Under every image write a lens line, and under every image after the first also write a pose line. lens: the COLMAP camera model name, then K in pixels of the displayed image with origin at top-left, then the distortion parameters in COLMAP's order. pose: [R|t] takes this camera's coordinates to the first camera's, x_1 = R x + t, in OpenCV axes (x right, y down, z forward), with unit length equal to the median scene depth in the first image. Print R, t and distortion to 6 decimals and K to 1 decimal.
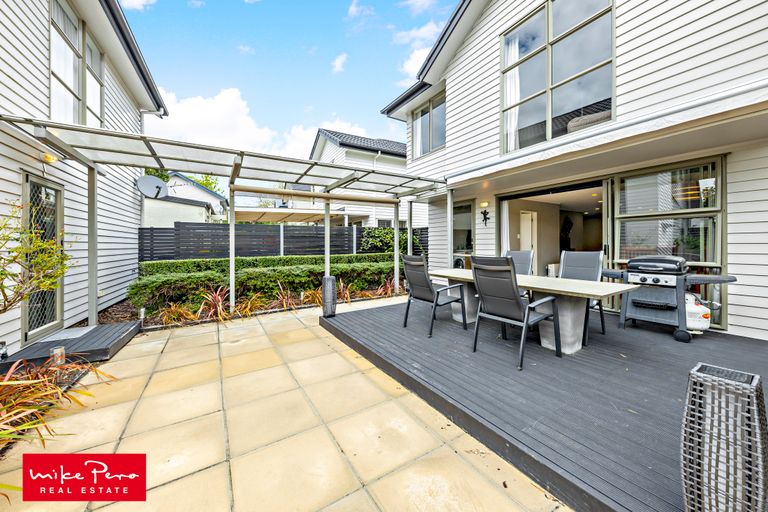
lens RADIAL K [[271.7, 0, 382.9], [0, 271.7, 241.6], [0, 0, 1]] dist [0.000425, 0.000025]
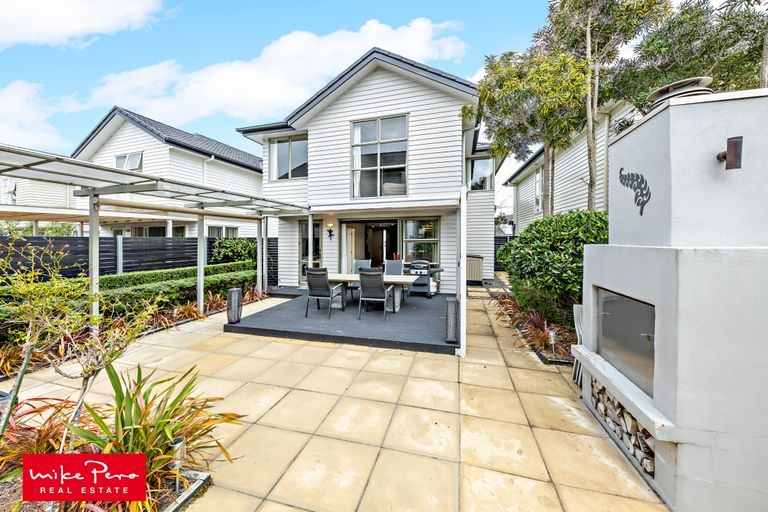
lens RADIAL K [[271.7, 0, 382.9], [0, 271.7, 241.6], [0, 0, 1]] dist [0.000425, 0.000025]
pose [[0.739573, 0.000410, 0.673077, -0.461880], [-0.006891, 0.999952, 0.006962, -0.079520], [-0.673041, -0.009787, 0.739540, -0.270654]]
